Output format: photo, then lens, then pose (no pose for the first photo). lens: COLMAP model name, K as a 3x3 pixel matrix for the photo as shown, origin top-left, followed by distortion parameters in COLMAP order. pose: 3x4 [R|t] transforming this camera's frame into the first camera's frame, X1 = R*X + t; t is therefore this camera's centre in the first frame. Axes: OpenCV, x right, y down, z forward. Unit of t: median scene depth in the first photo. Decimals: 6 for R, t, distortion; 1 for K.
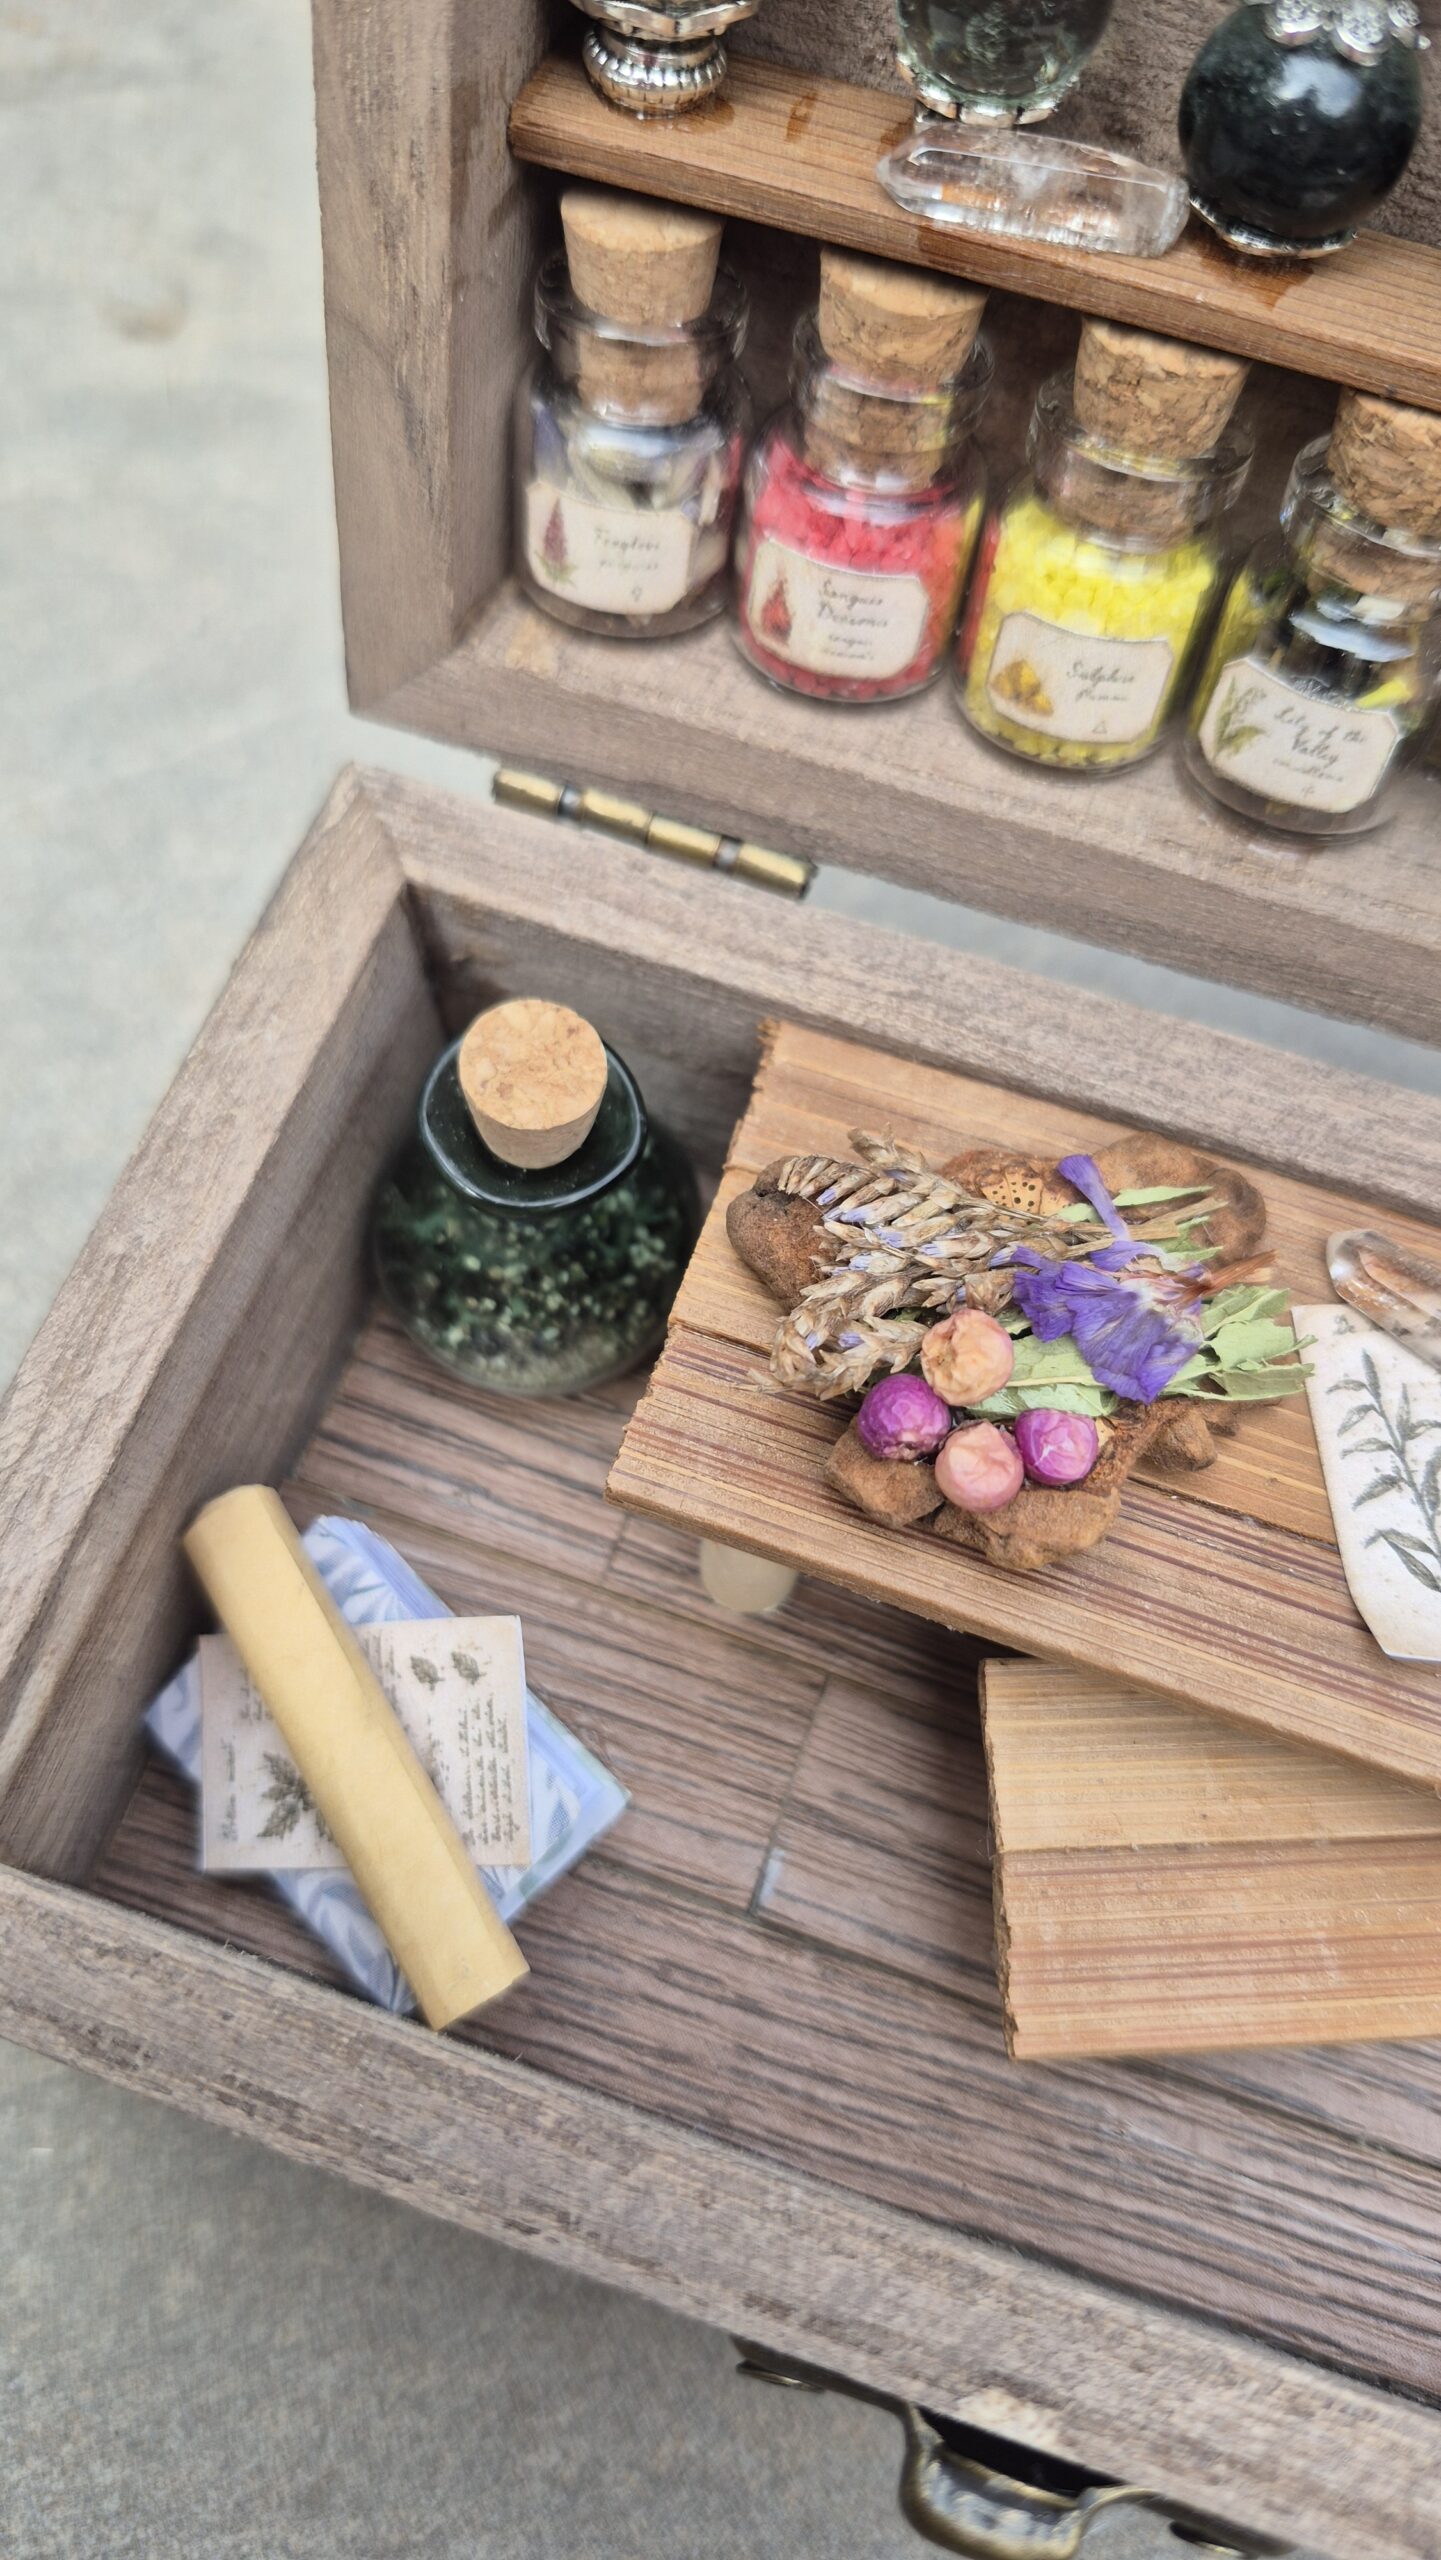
lens RADIAL K [[1939.7, 0, 726.6], [0, 1939.7, 1246.7], [0, 0, 1]] dist [0.040480, -0.171853]
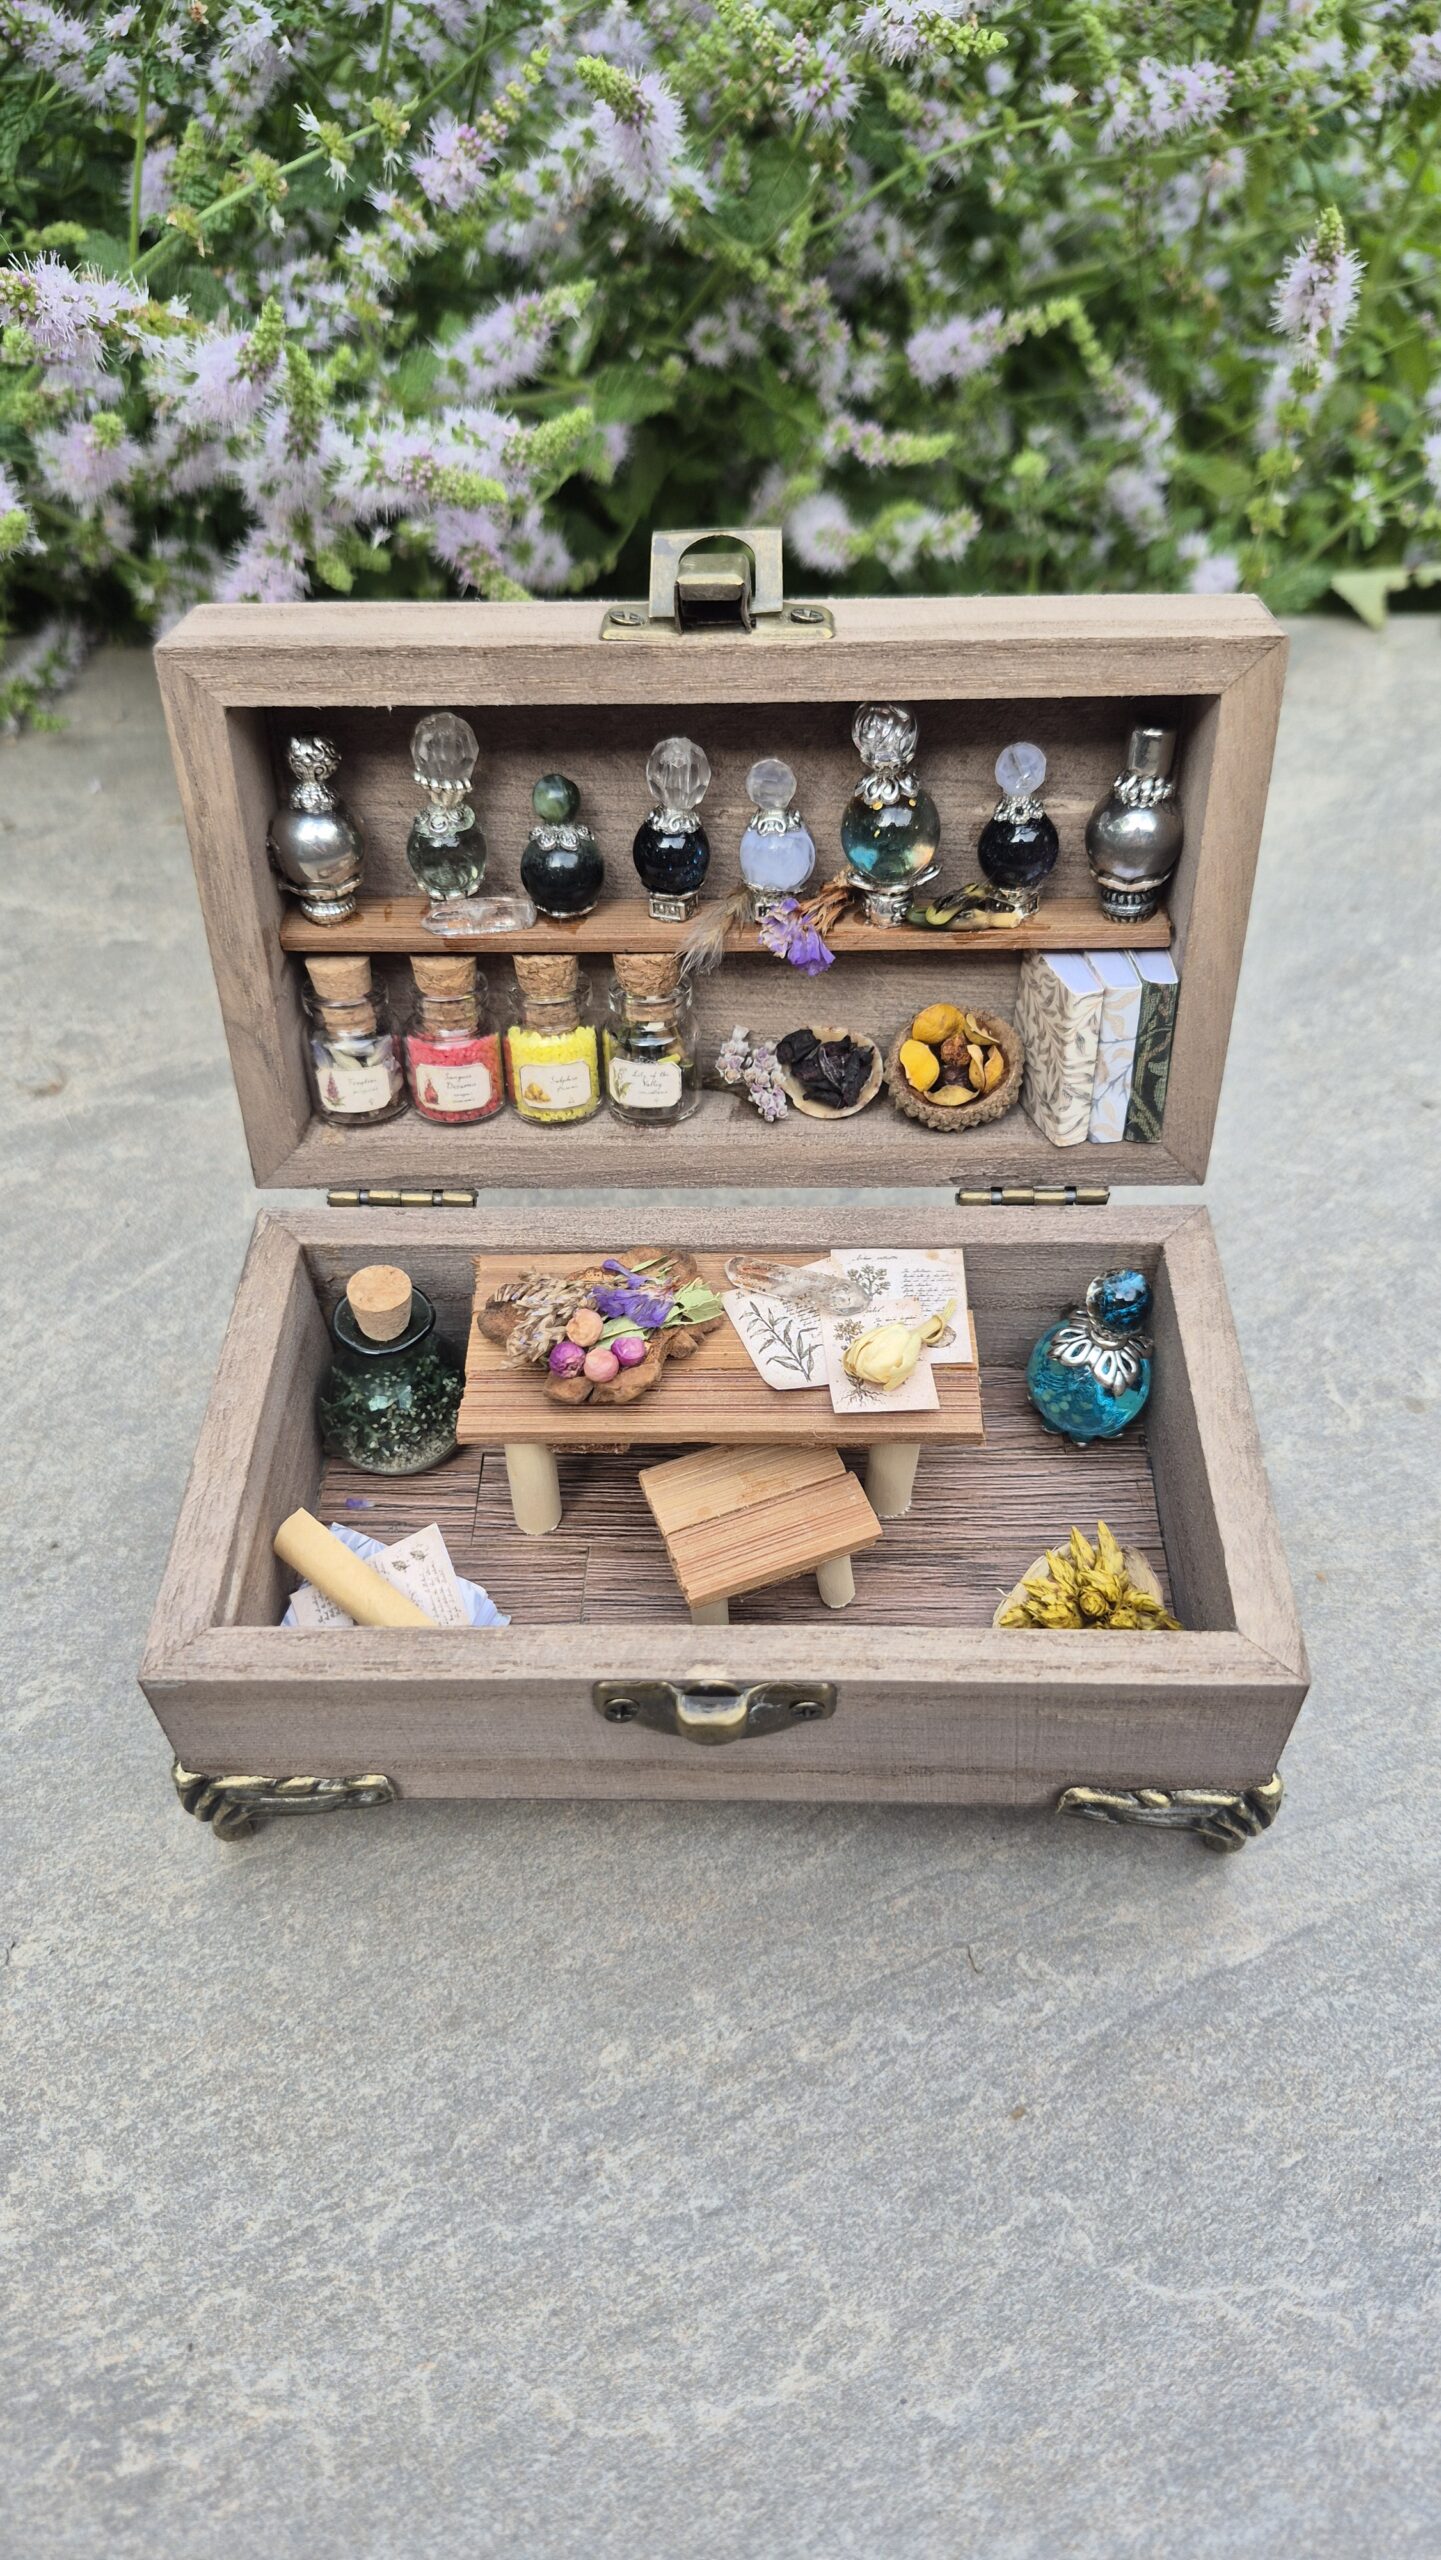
lens RADIAL K [[1811.6, 0, 729.7], [0, 1811.6, 1287.6], [0, 0, 1]] dist [0.059073, -0.105727]
pose [[0.946303, -0.268538, 0.179995, -0.096884], [0.309950, 0.911885, -0.269067, 0.643626], [-0.091880, 0.310408, 0.946153, -1.145482]]
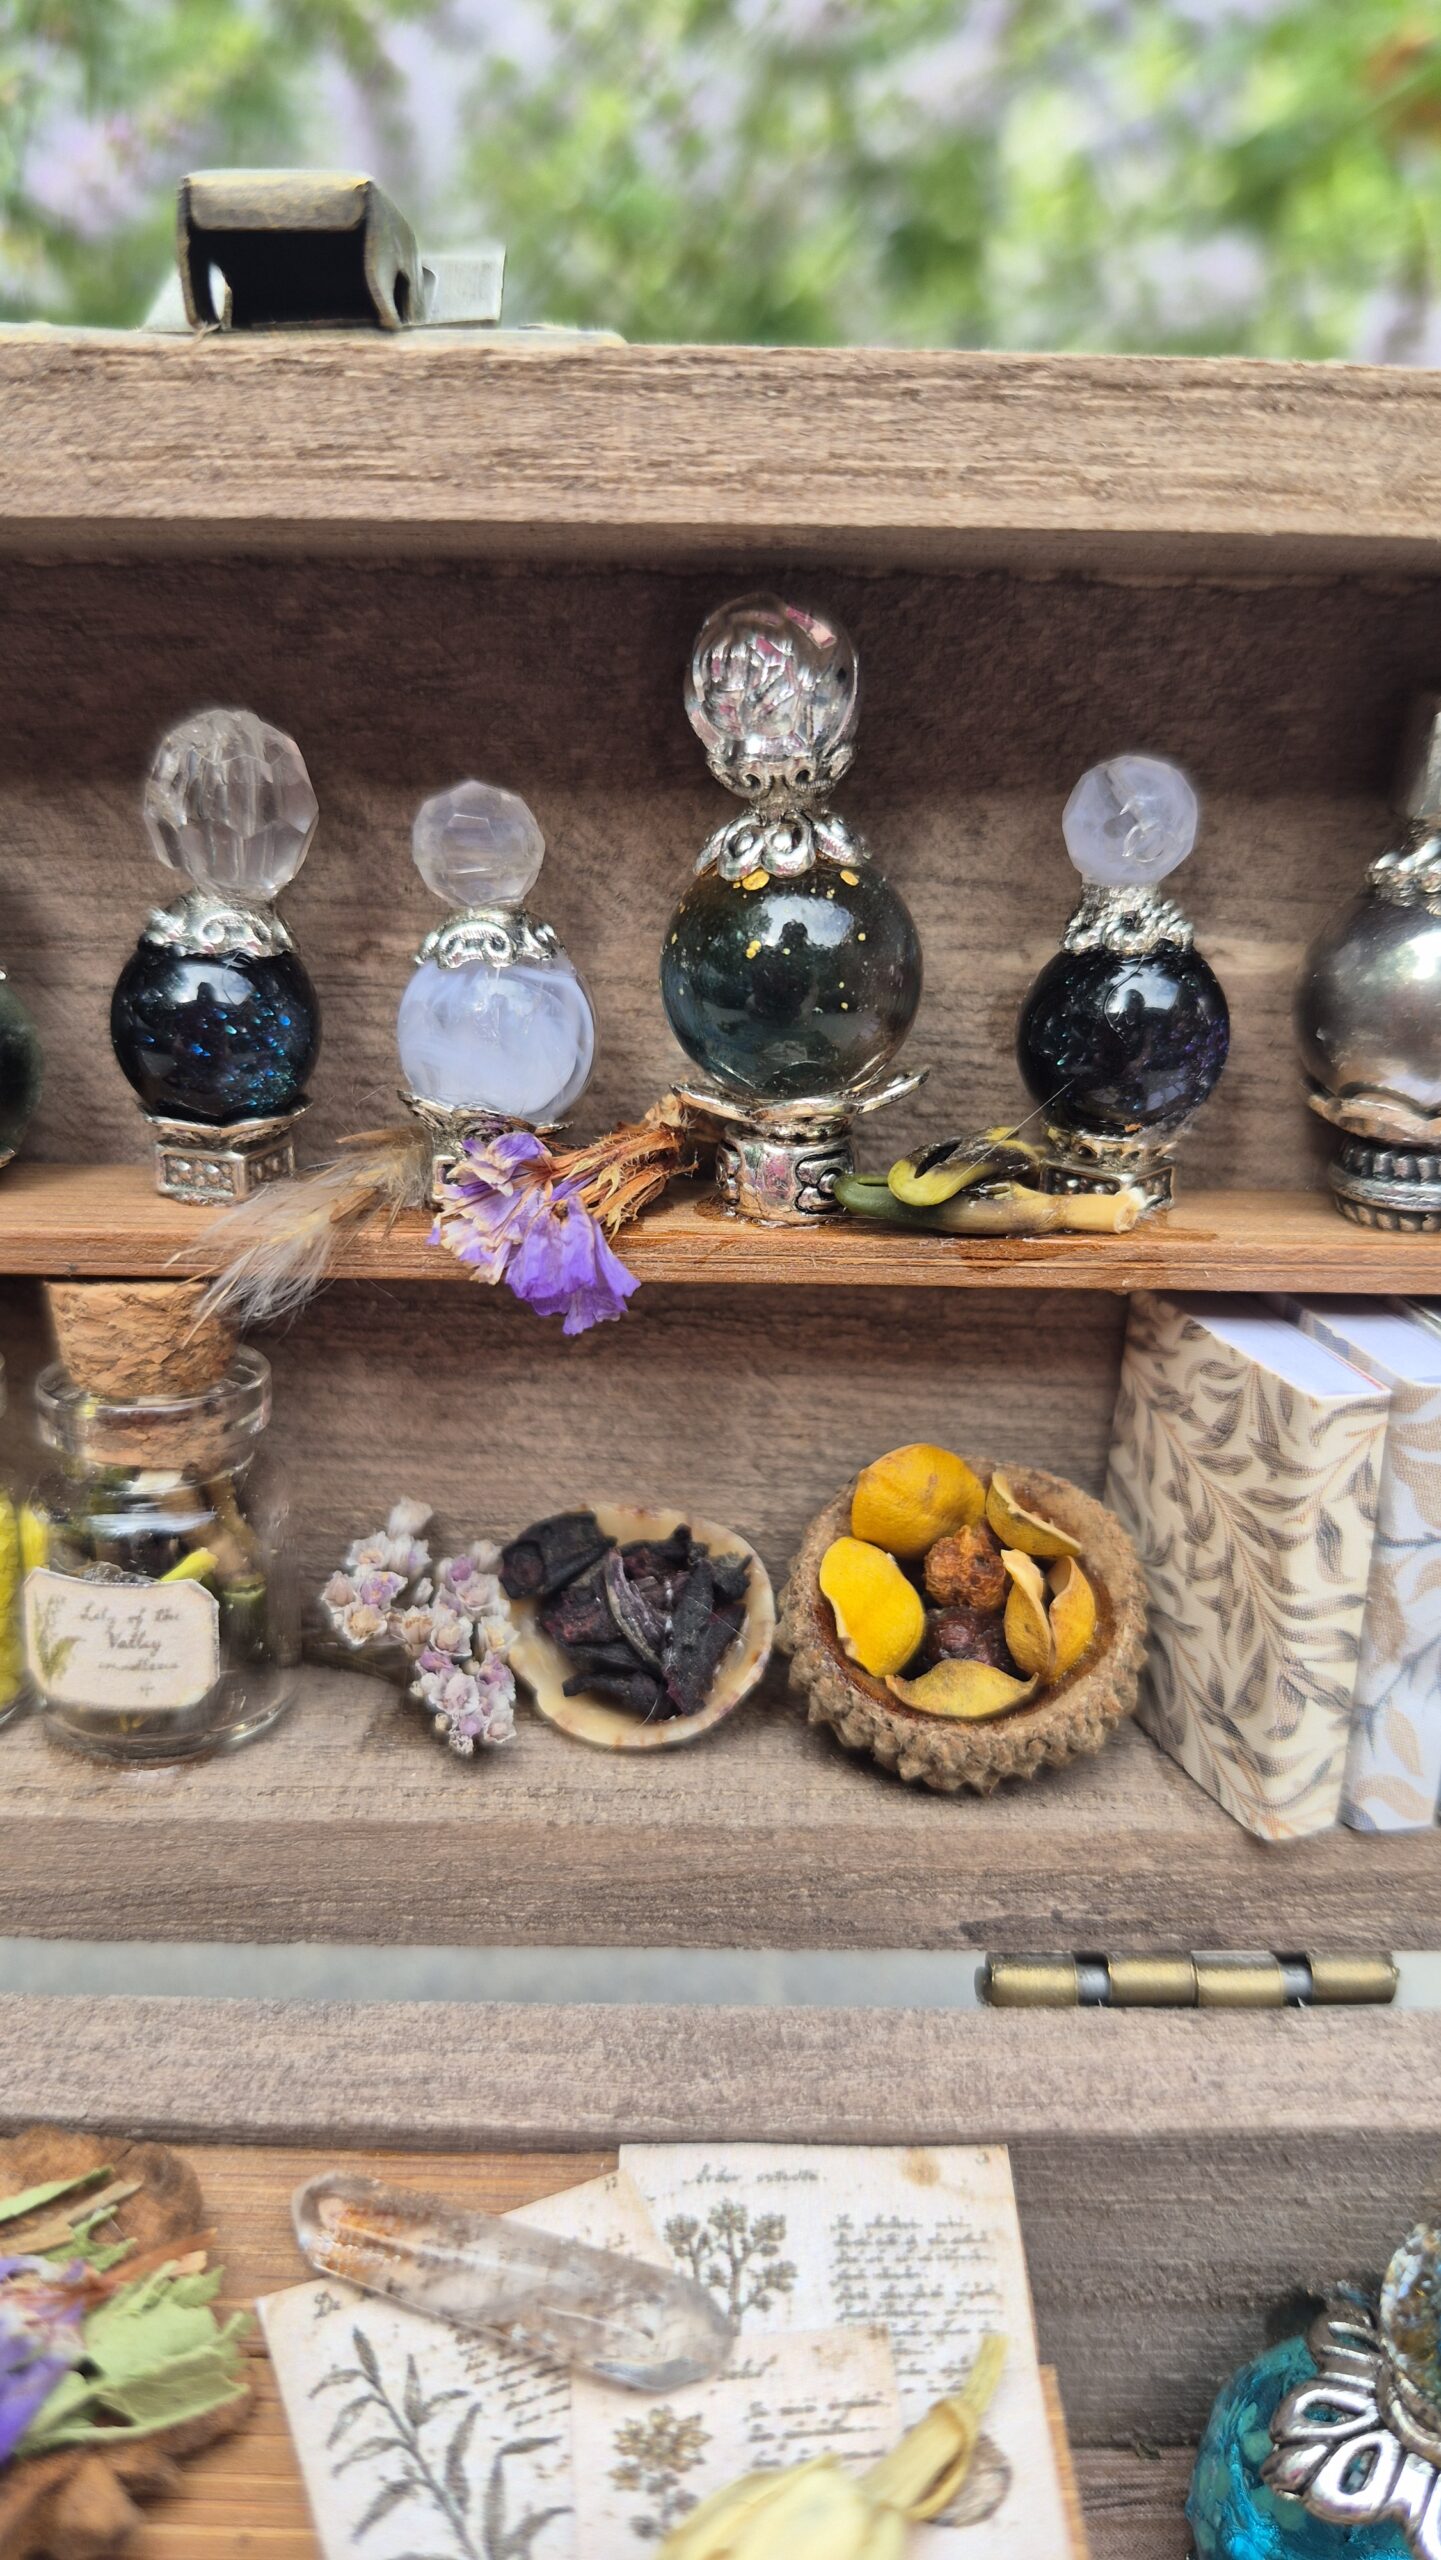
lens RADIAL K [[1939.7, 0, 695.2], [0, 1939.7, 1252.5], [0, 0, 1]] dist [0.040480, -0.171853]
pose [[0.941865, -0.164537, 0.292948, 0.305909], [0.307911, 0.771626, -0.556583, 0.192521], [-0.134468, 0.614427, 0.777430, 0.132541]]
